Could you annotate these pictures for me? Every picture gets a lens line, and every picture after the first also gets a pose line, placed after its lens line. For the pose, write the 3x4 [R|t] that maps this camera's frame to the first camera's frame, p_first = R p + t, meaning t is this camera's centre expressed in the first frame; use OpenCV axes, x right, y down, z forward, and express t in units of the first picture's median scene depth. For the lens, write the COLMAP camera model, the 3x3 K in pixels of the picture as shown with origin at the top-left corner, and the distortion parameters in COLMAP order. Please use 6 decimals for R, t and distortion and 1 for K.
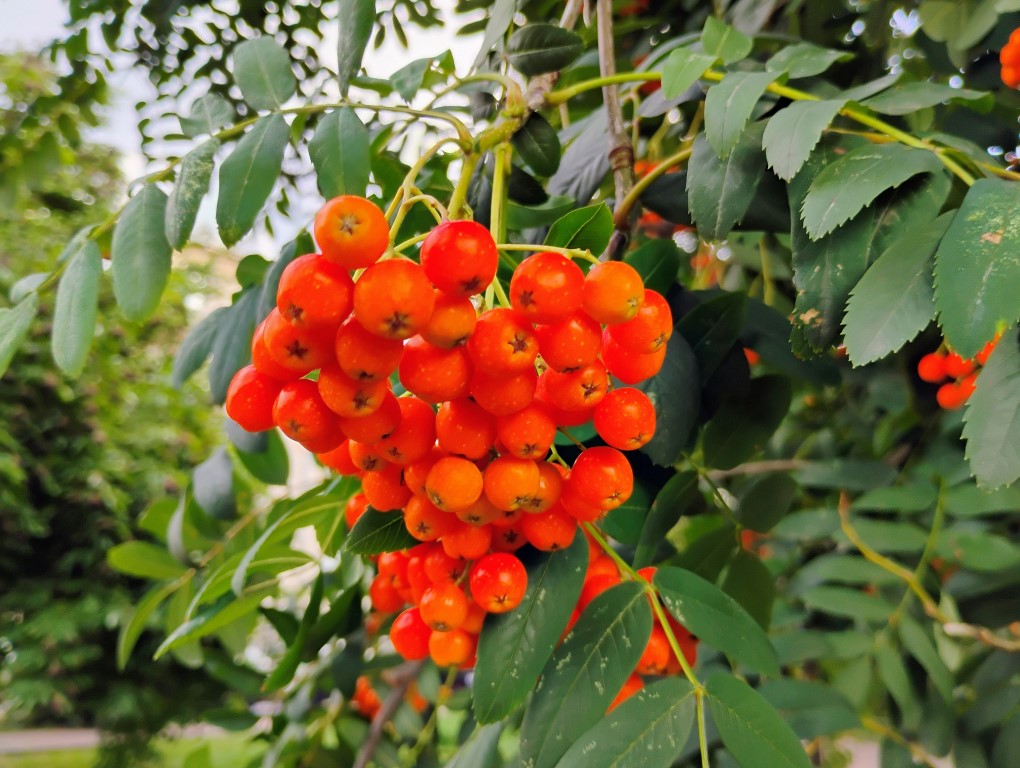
lens RADIAL K [[846.9, 0, 515.8], [0, 846.9, 354.7], [0, 0, 1]] dist [0.061818, -0.079530]
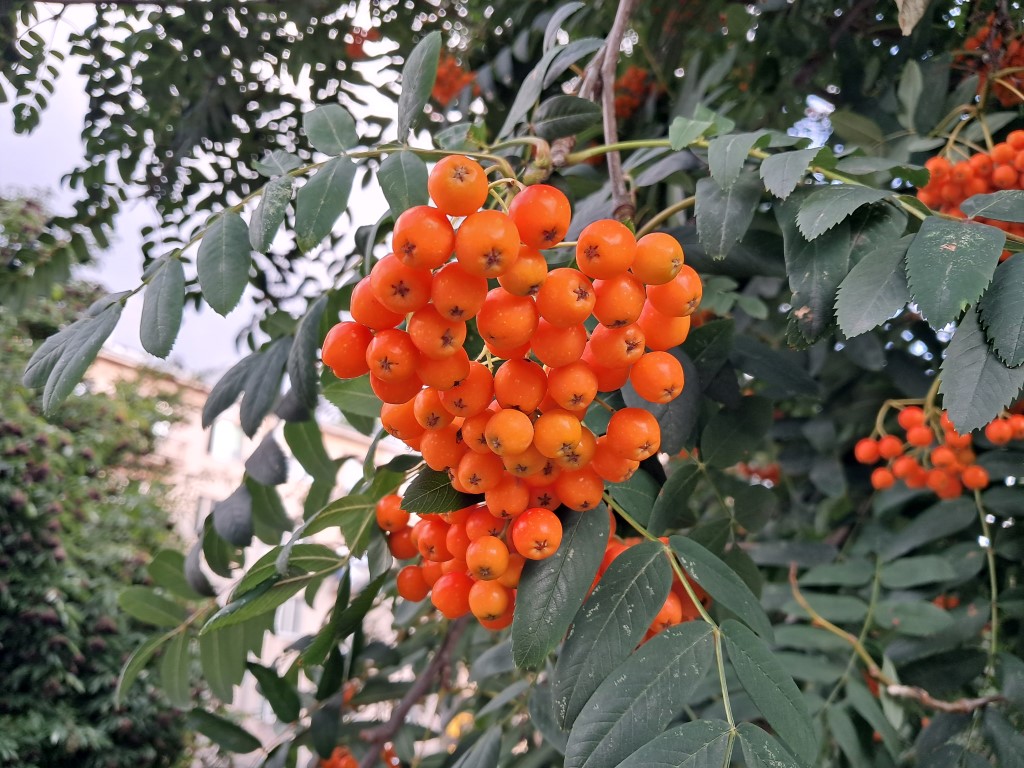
lens RADIAL K [[790.4, 0, 485.3], [0, 790.4, 384.3], [0, 0, 1]] dist [0.064767, -0.119599]
pose [[0.998719, 0.033471, 0.037960, -0.112853], [-0.027517, 0.988640, -0.147762, 0.187926], [-0.042475, 0.146528, 0.988294, -0.060046]]
